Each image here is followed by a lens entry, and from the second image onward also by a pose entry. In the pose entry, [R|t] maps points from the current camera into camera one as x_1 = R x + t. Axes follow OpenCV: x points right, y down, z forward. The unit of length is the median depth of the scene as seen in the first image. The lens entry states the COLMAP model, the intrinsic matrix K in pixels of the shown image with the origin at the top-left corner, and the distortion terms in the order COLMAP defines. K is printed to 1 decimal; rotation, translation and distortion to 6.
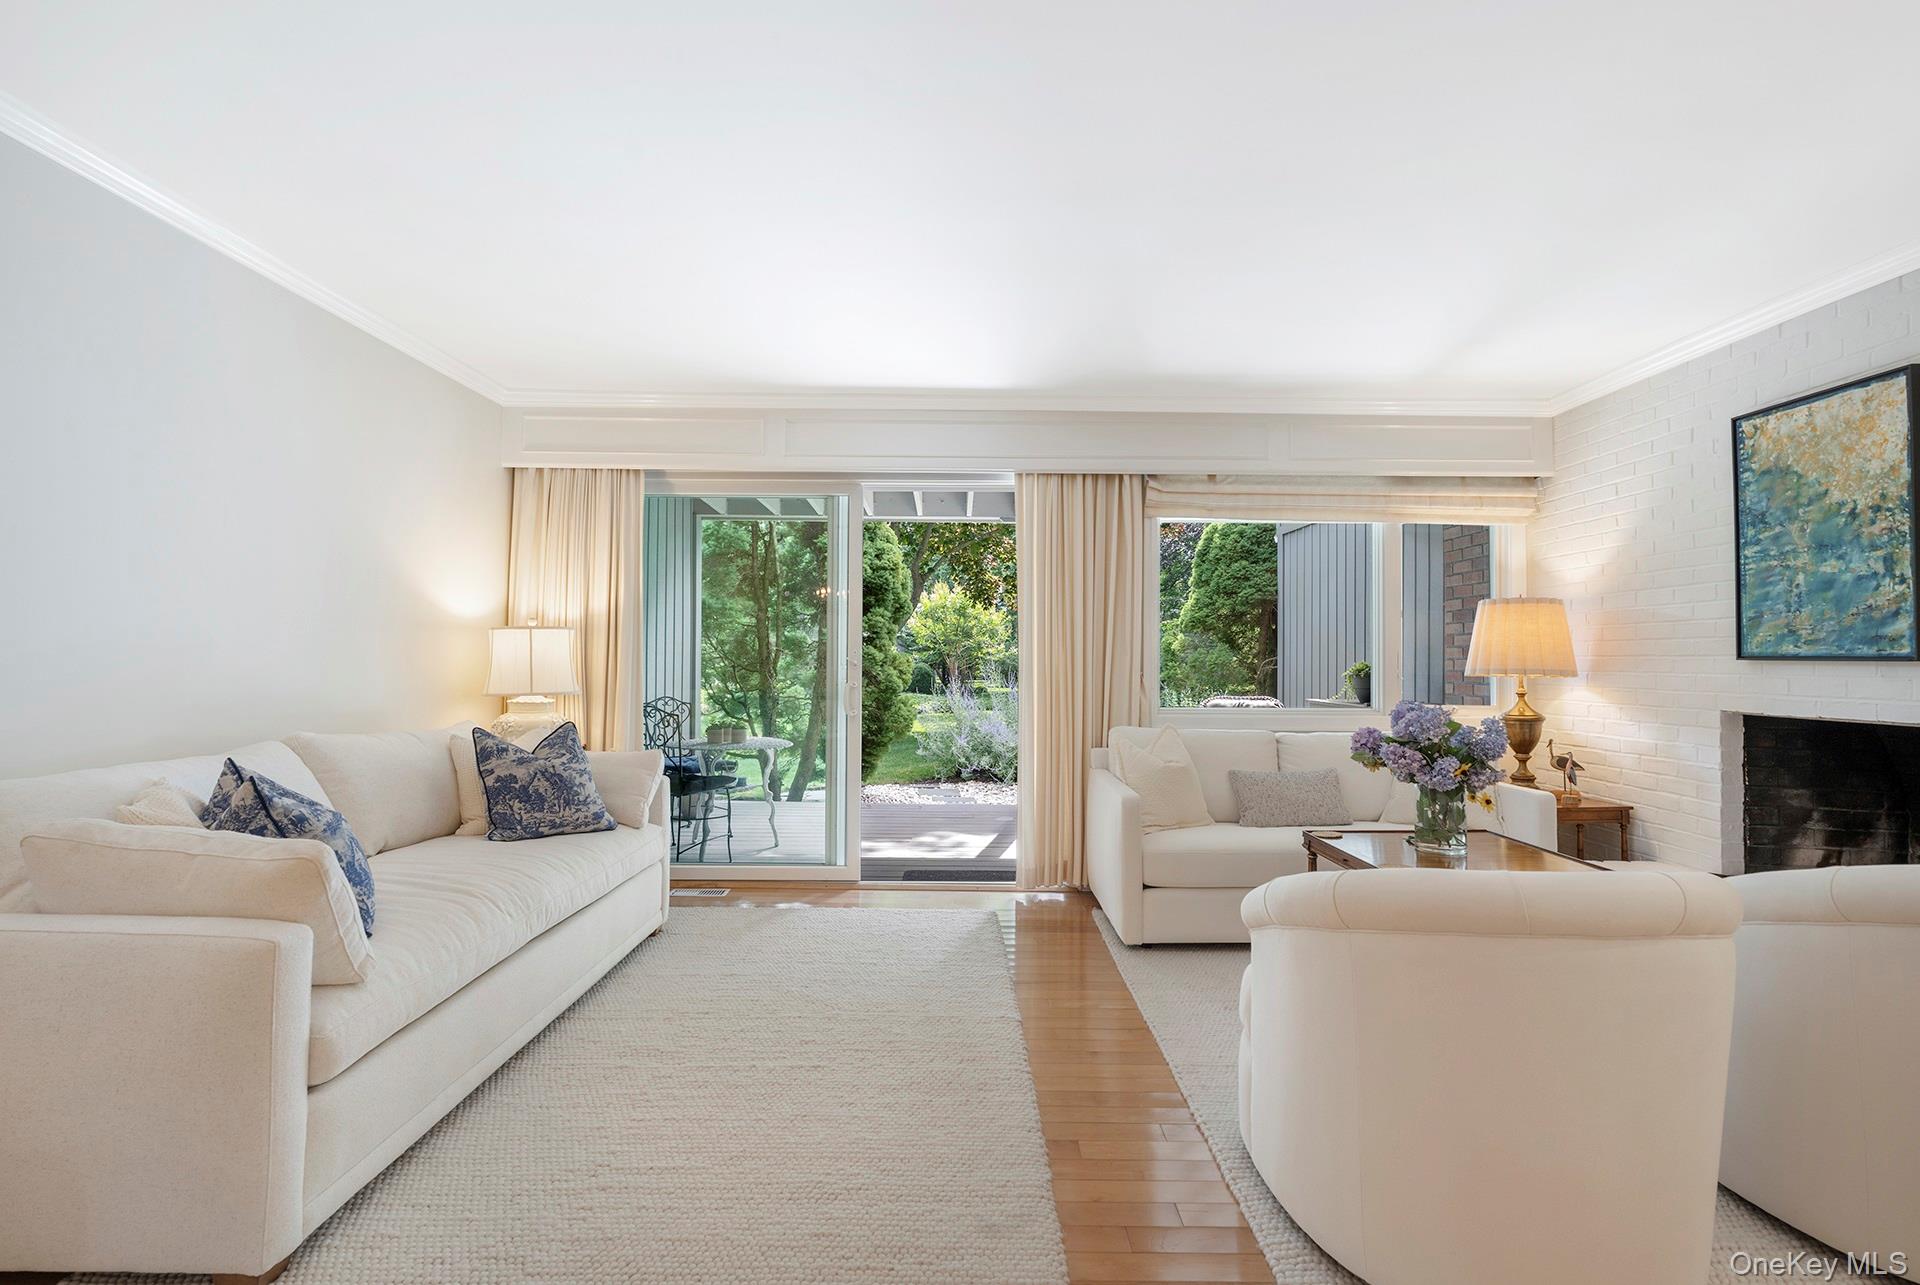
lens RADIAL K [[923.6, 0, 959.1], [0, 923.6, 642.9], [0, 0, 1]] dist [-0.006676, 0.003172]
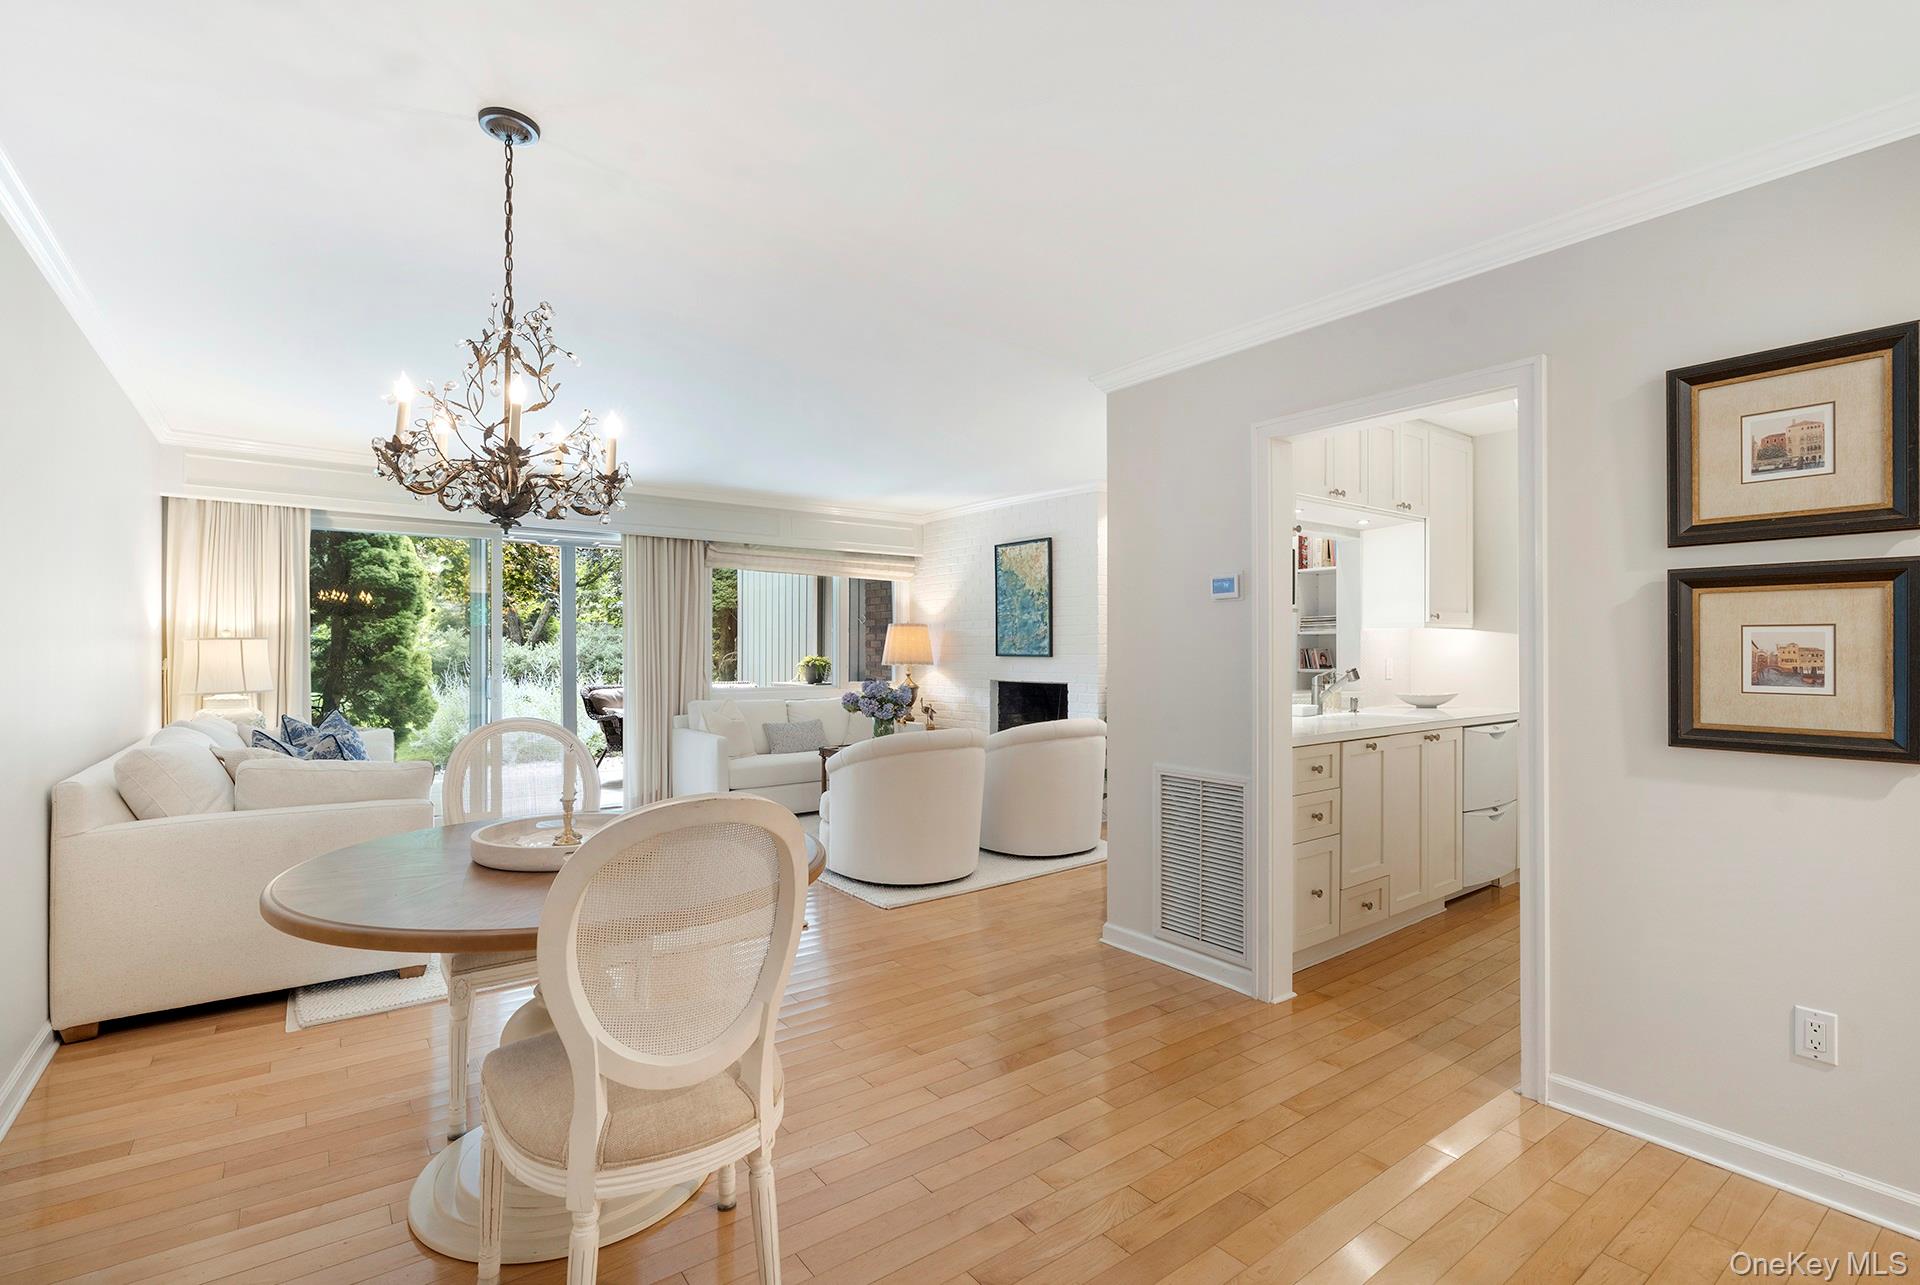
lens RADIAL K [[891.8, 0, 964.7], [0, 891.8, 654.7], [0, 0, 1]] dist [-0.004331, 0.002734]
pose [[0.799519, -0.009263, 0.600569, -0.361059], [-0.004899, 0.999747, 0.021941, -0.023293], [-0.600620, -0.020485, 0.799272, -0.482081]]
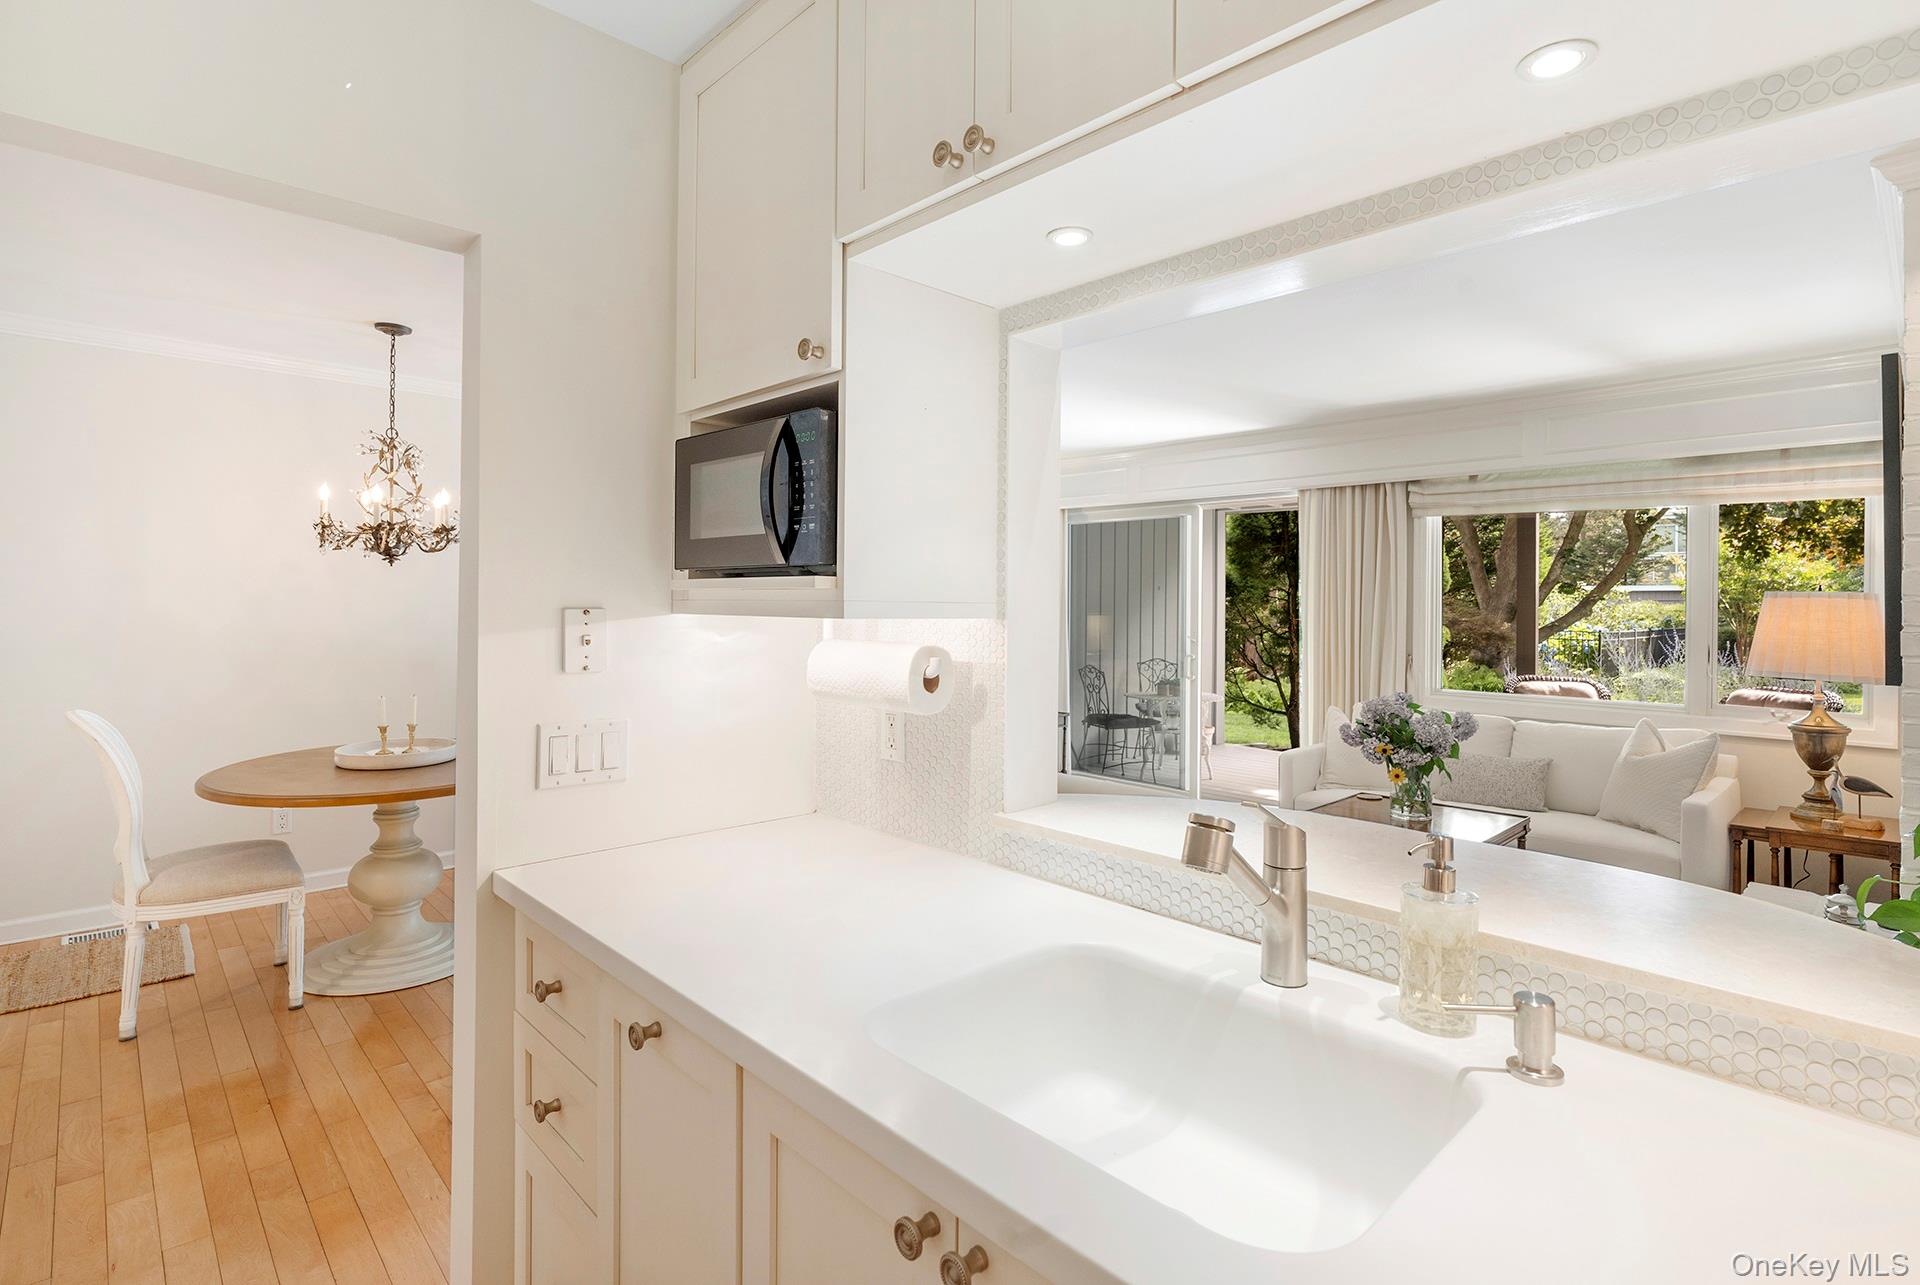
lens RADIAL K [[923.6, 0, 958.0], [0, 923.6, 609.1], [0, 0, 1]] dist [-0.006676, 0.003172]
pose [[0.680928, 0.004166, -0.732338, 0.653817], [0.005972, 0.999919, 0.011241, -0.042285], [0.732326, -0.012028, 0.680848, -0.169738]]
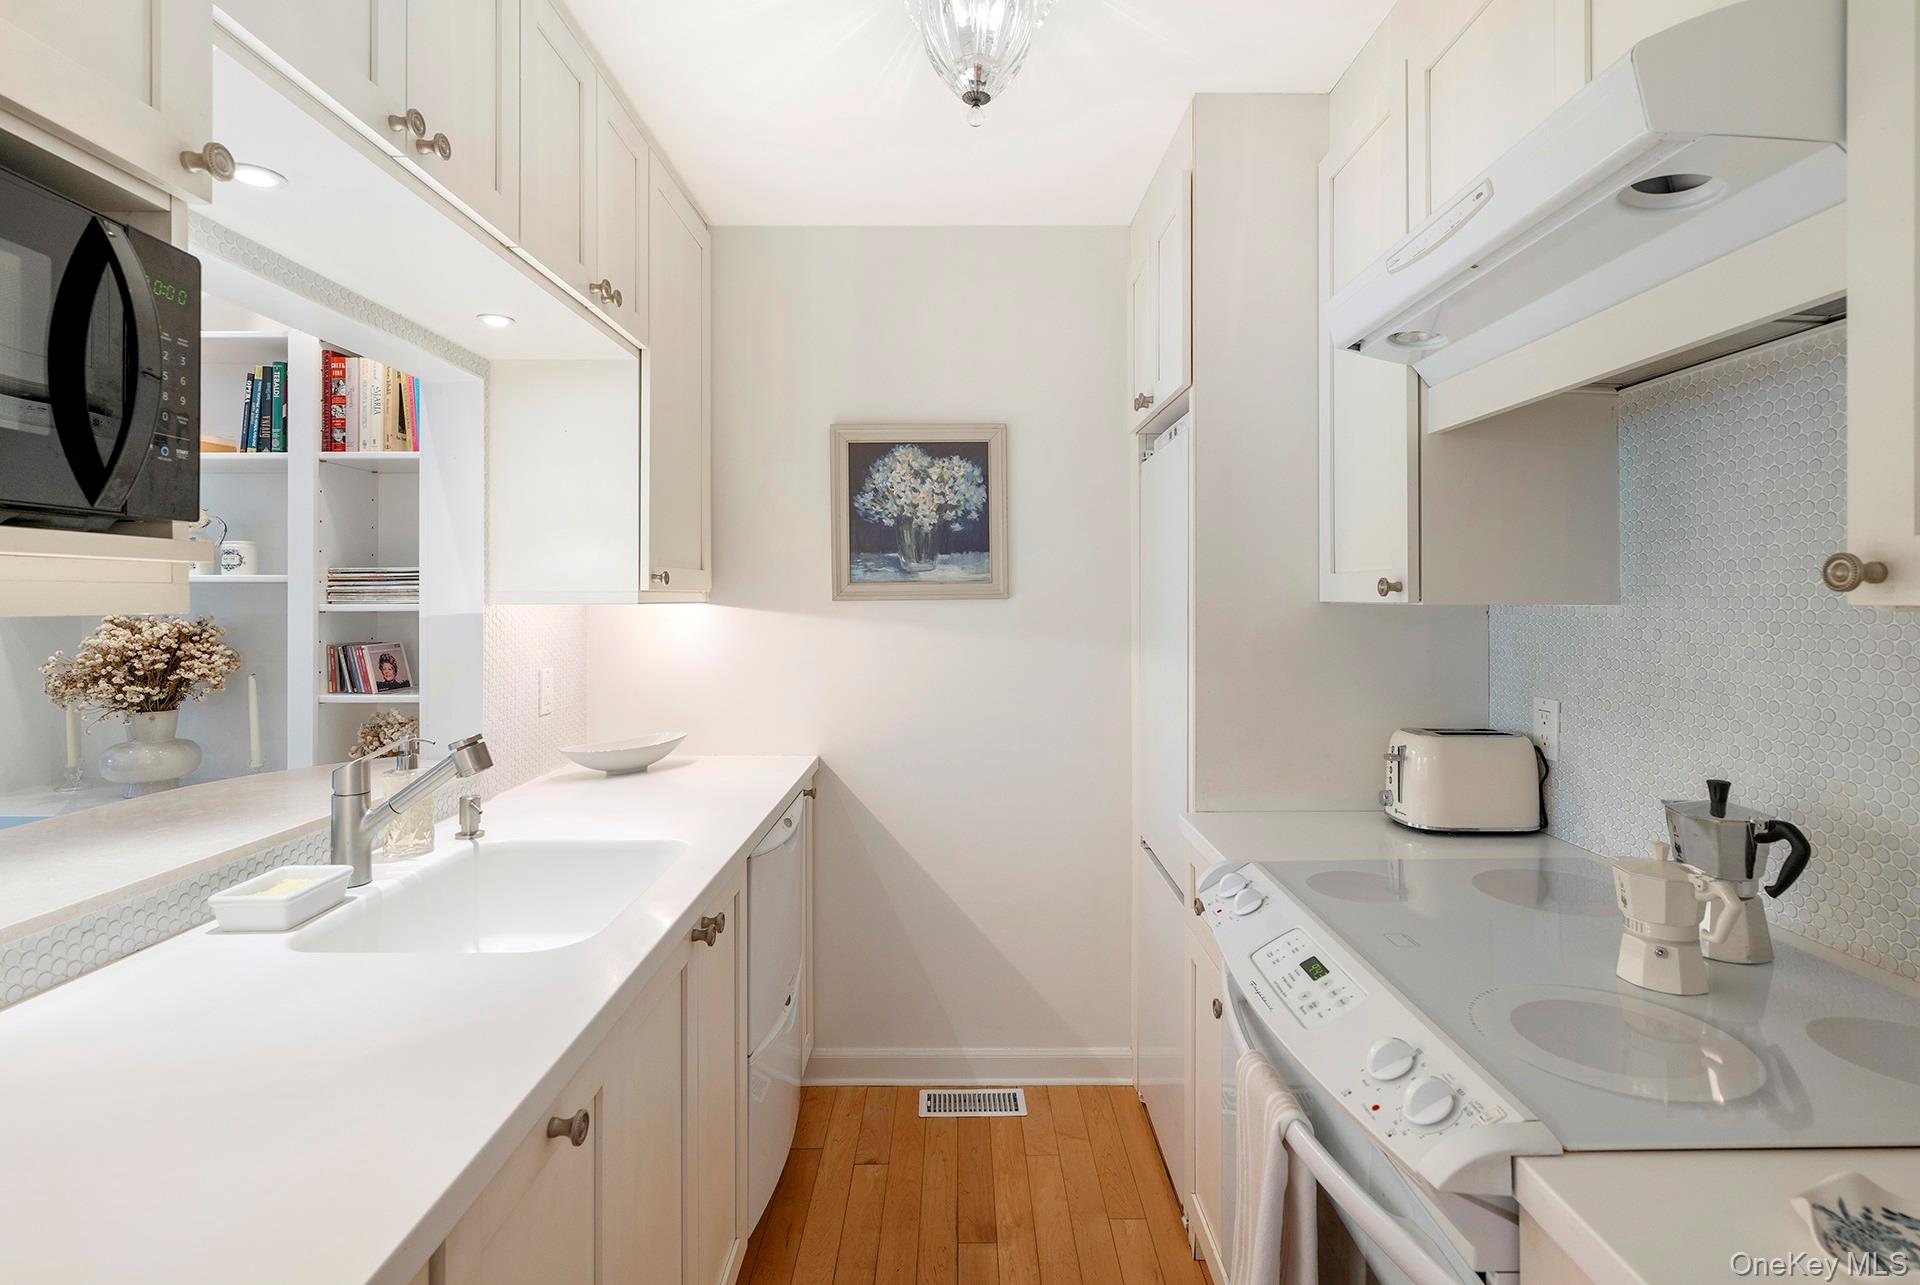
lens RADIAL K [[923.6, 0, 972.1], [0, 923.6, 592.2], [0, 0, 1]] dist [-0.006676, 0.003172]
pose [[-0.002659, -0.000069, 0.999996, 0.213798], [-0.016035, 0.999871, 0.000026, -0.042489], [-0.999868, -0.016035, -0.002660, -0.147394]]
